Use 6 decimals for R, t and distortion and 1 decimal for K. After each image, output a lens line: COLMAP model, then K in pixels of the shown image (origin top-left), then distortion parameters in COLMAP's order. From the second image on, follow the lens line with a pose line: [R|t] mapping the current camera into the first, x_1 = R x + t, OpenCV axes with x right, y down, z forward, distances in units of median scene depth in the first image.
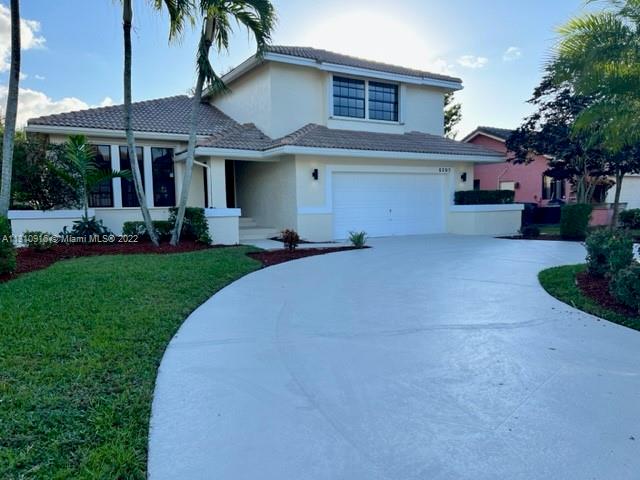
lens RADIAL K [[485.3, 0, 322.4], [0, 485.3, 245.1], [0, 0, 1]] dist [0.045927, -0.050807]
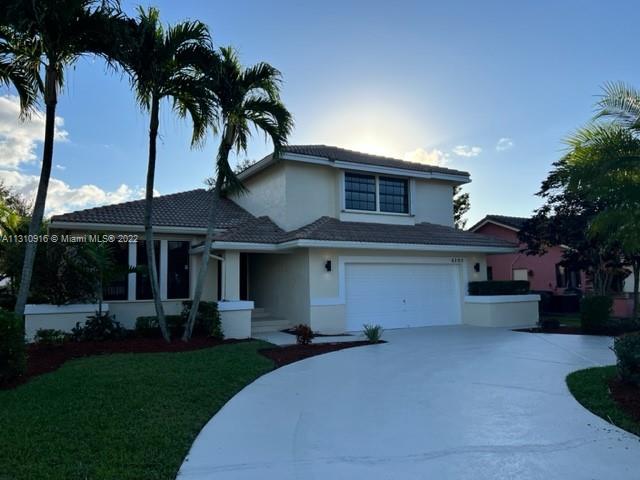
lens RADIAL K [[485.3, 0, 319.6], [0, 485.3, 239.7], [0, 0, 1]] dist [0.045927, -0.050807]
pose [[0.999664, -0.003365, -0.025691, -0.007047], [-0.001250, 0.984113, -0.177537, -0.022362], [0.025881, 0.177509, 0.983779, 0.002422]]
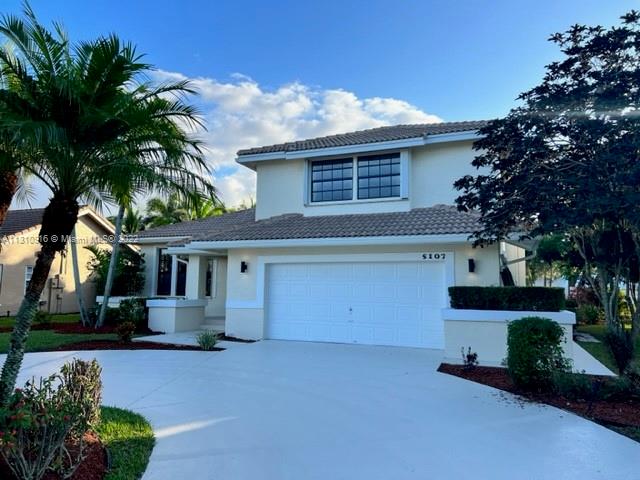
lens RADIAL K [[485.3, 0, 320.8], [0, 485.3, 238.2], [0, 0, 1]] dist [0.045927, -0.050807]
pose [[0.582124, -0.063945, -0.810582, 0.867819], [-0.095145, 0.984697, -0.146010, -0.076869], [0.807514, 0.162119, 0.567132, 0.572806]]
